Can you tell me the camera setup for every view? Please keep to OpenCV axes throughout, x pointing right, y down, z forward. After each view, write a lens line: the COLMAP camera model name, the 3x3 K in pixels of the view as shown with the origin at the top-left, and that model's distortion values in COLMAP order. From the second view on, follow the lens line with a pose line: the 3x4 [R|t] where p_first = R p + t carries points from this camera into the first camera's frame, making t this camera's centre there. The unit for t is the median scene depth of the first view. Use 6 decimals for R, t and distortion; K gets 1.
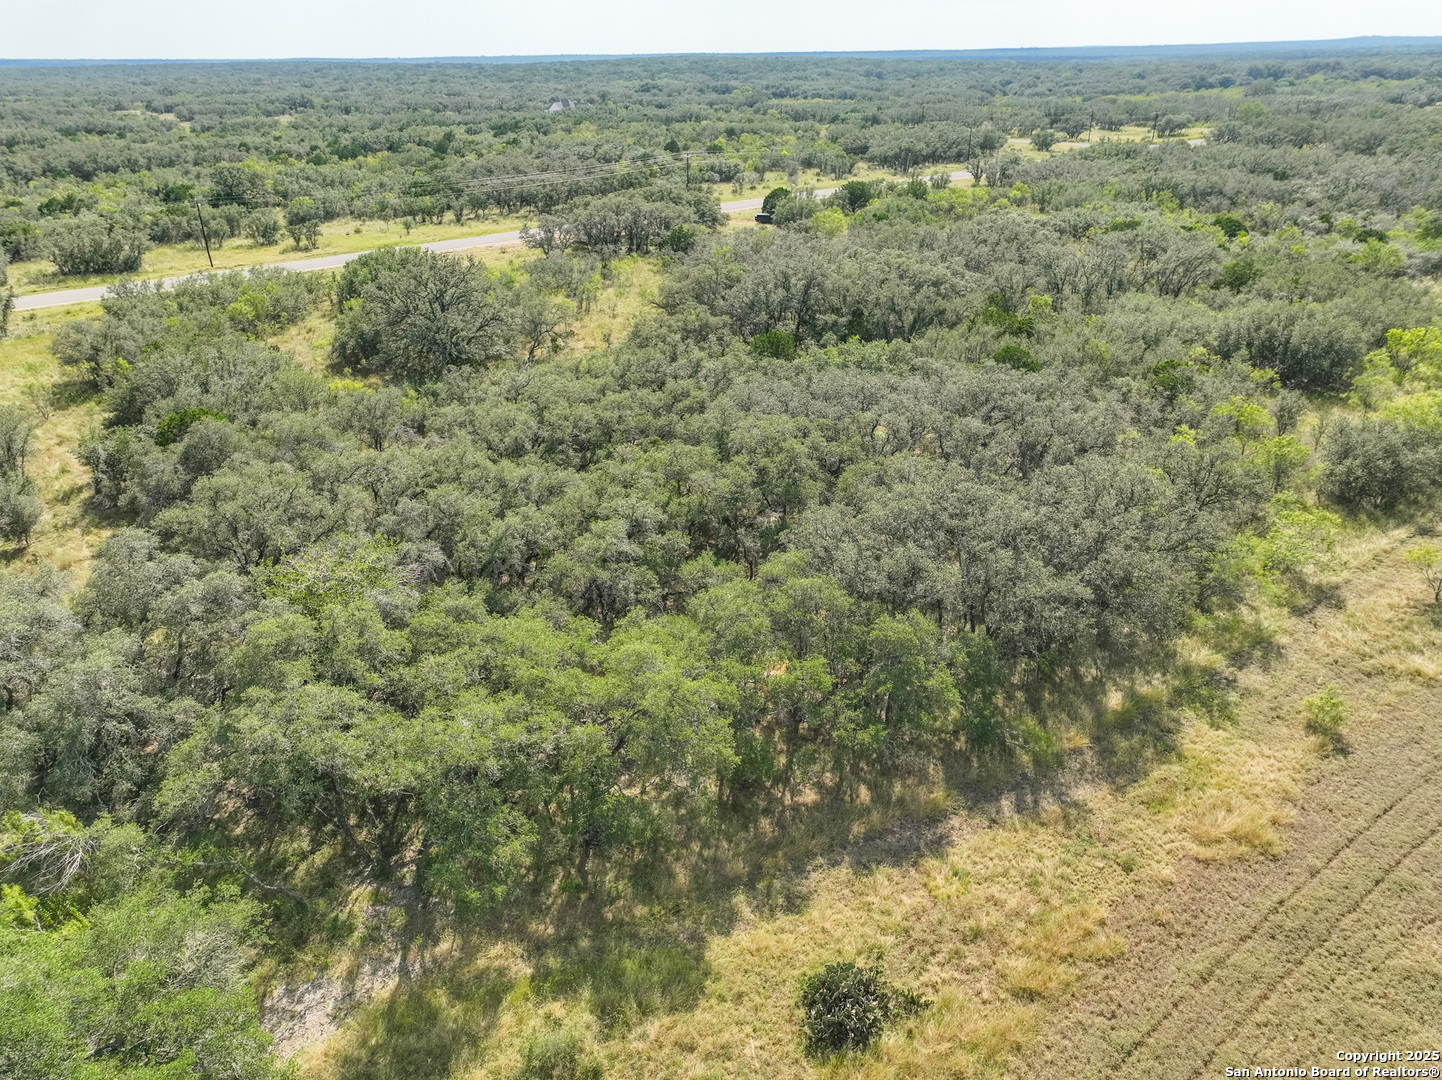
lens RADIAL K [[1004.8, 0, 721.4], [0, 1004.8, 540.9], [0, 0, 1]] dist [-0.003535, 0.020729]
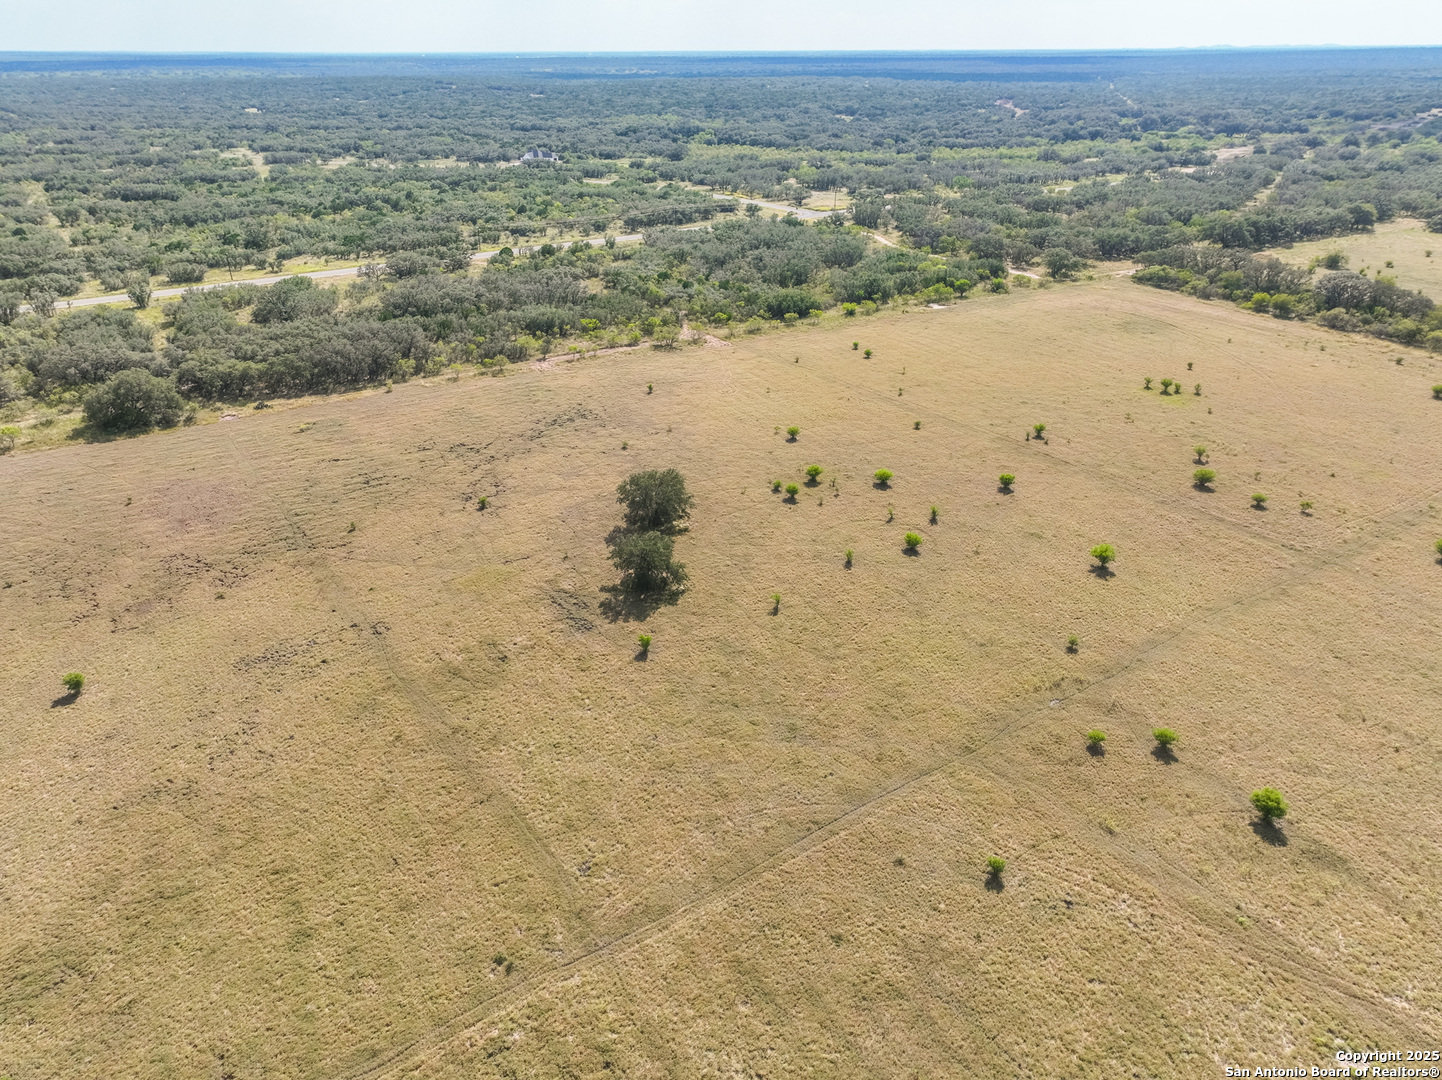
lens RADIAL K [[1004.8, 0, 720.4], [0, 1004.8, 537.9], [0, 0, 1]] dist [-0.003535, 0.020729]
pose [[0.994872, 0.050031, -0.087903, 0.865269], [-0.049929, 0.998747, 0.003358, 0.262967], [0.087961, 0.001049, 0.996123, -1.236870]]
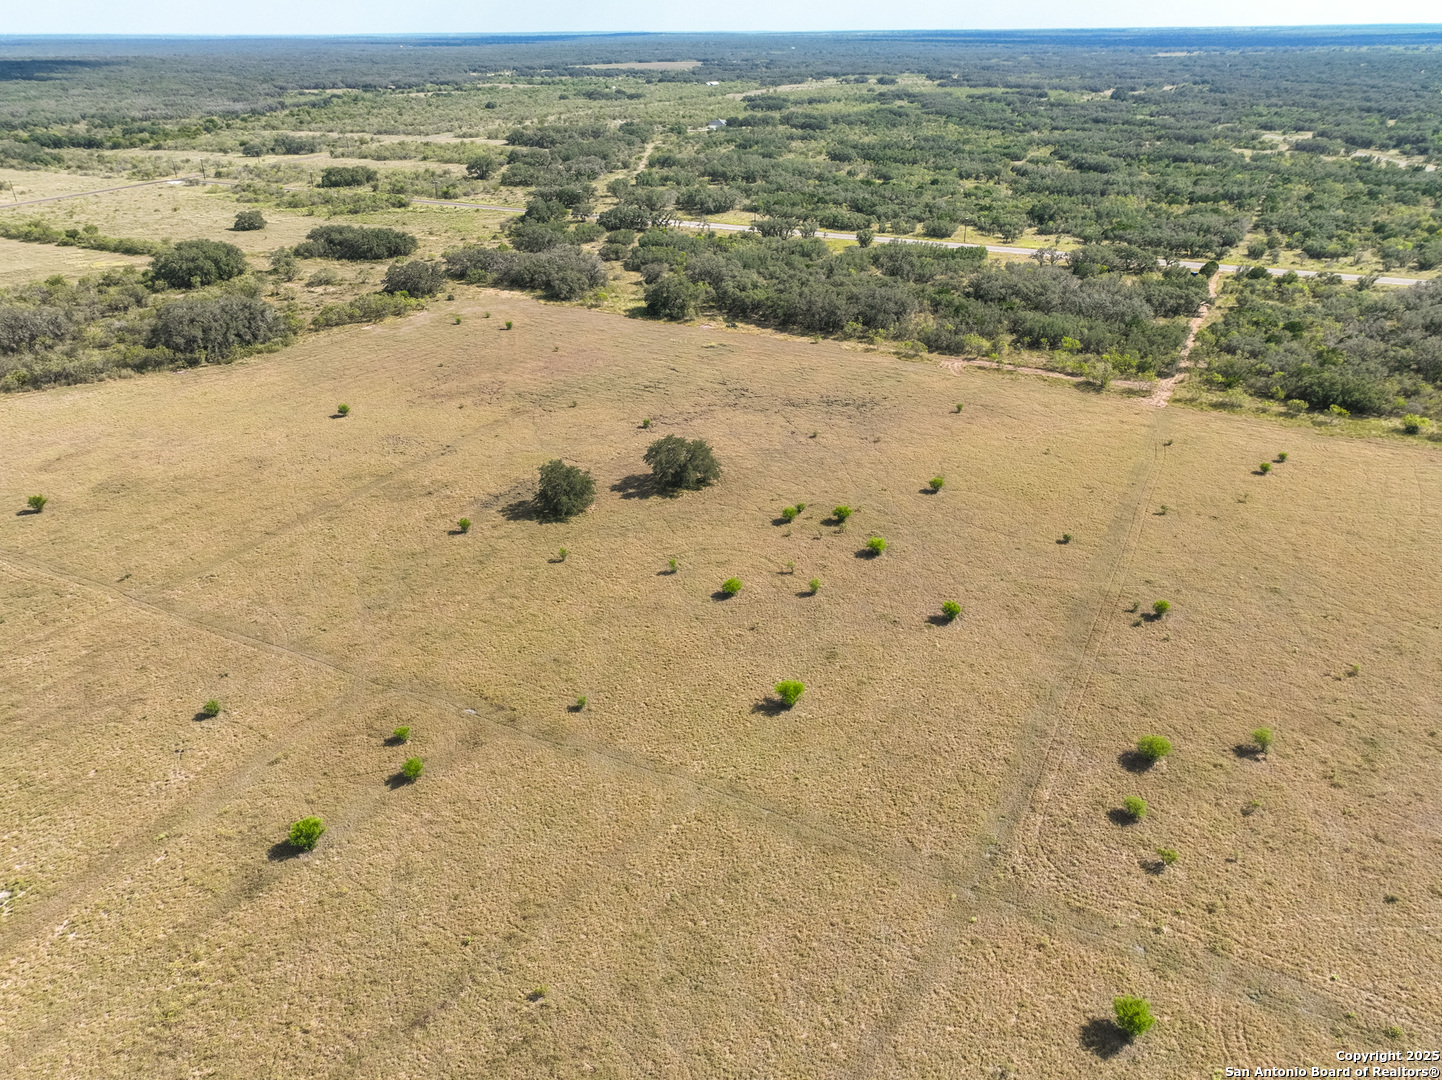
lens RADIAL K [[1004.8, 0, 720.2], [0, 1004.8, 540.0], [0, 0, 1]] dist [-0.003535, 0.020729]
pose [[0.374093, 0.430097, -0.821627, 1.784967], [-0.406760, 0.872285, 0.271415, -0.052535], [0.833427, 0.232670, 0.501262, -0.666944]]
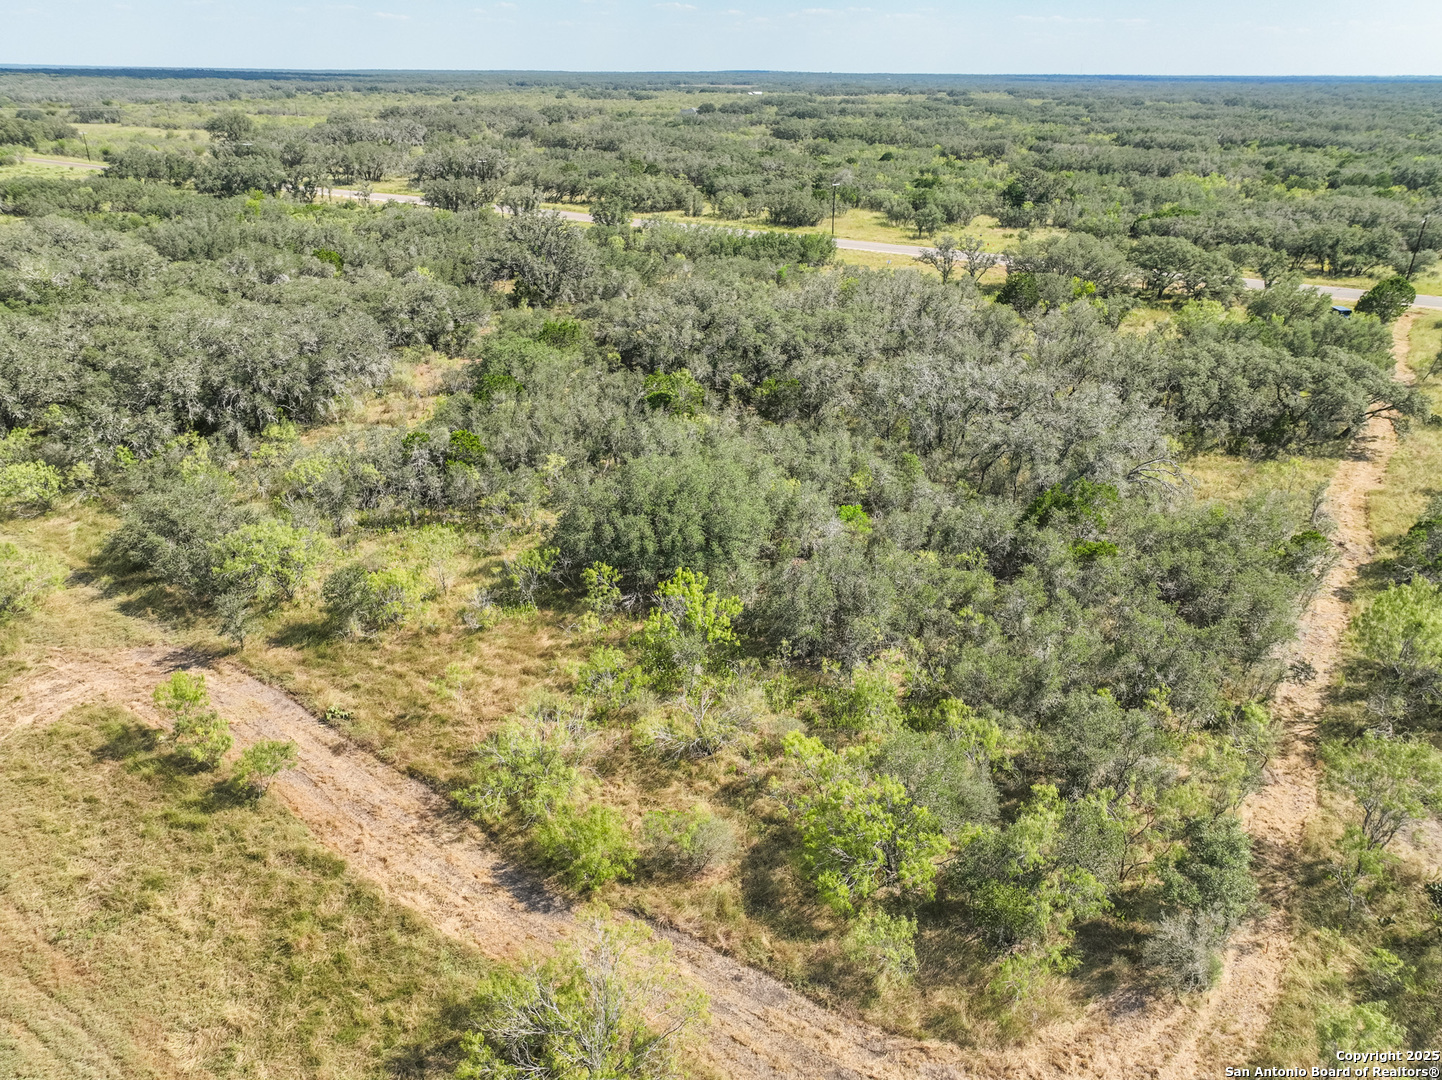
lens RADIAL K [[1004.8, 0, 719.9], [0, 1004.8, 542.4], [0, 0, 1]] dist [-0.003535, 0.020729]
pose [[0.271383, 0.419900, -0.866046, 0.726485], [-0.432598, 0.857018, 0.279964, -0.243768], [0.859773, 0.298672, 0.414228, 0.490123]]
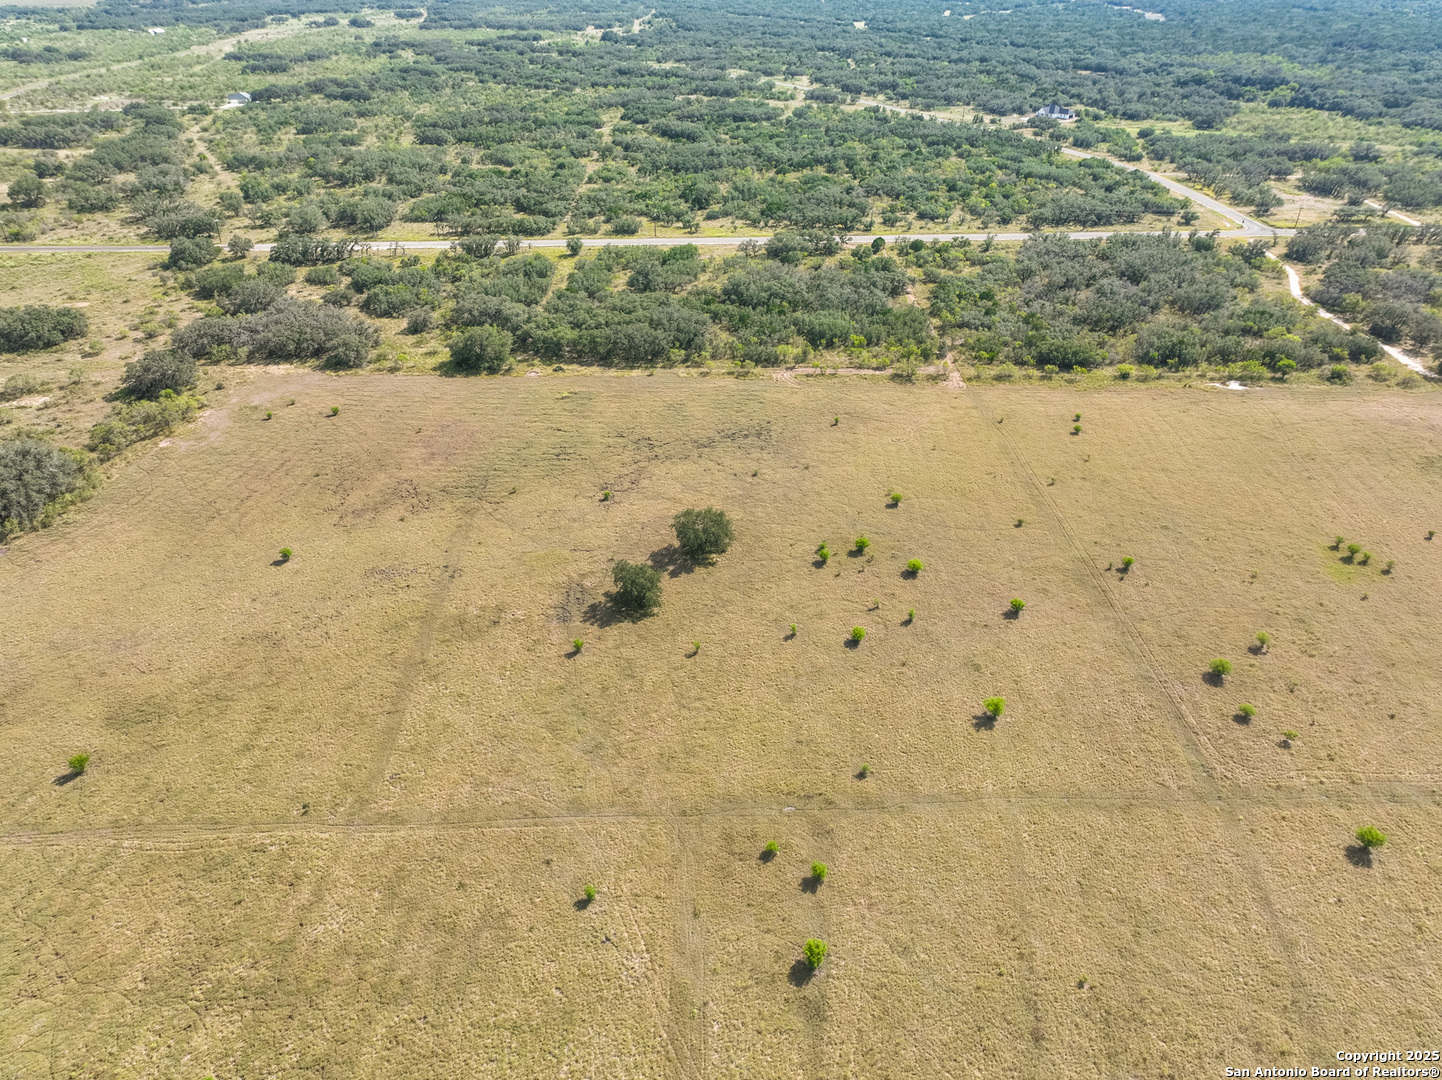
lens RADIAL K [[1004.8, 0, 721.6], [0, 1004.8, 540.8], [0, 0, 1]] dist [-0.003535, 0.020729]
pose [[0.778521, 0.330759, -0.533389, 1.463418], [-0.280407, 0.943631, 0.175878, -0.017652], [0.561495, 0.012641, 0.827383, -1.247414]]
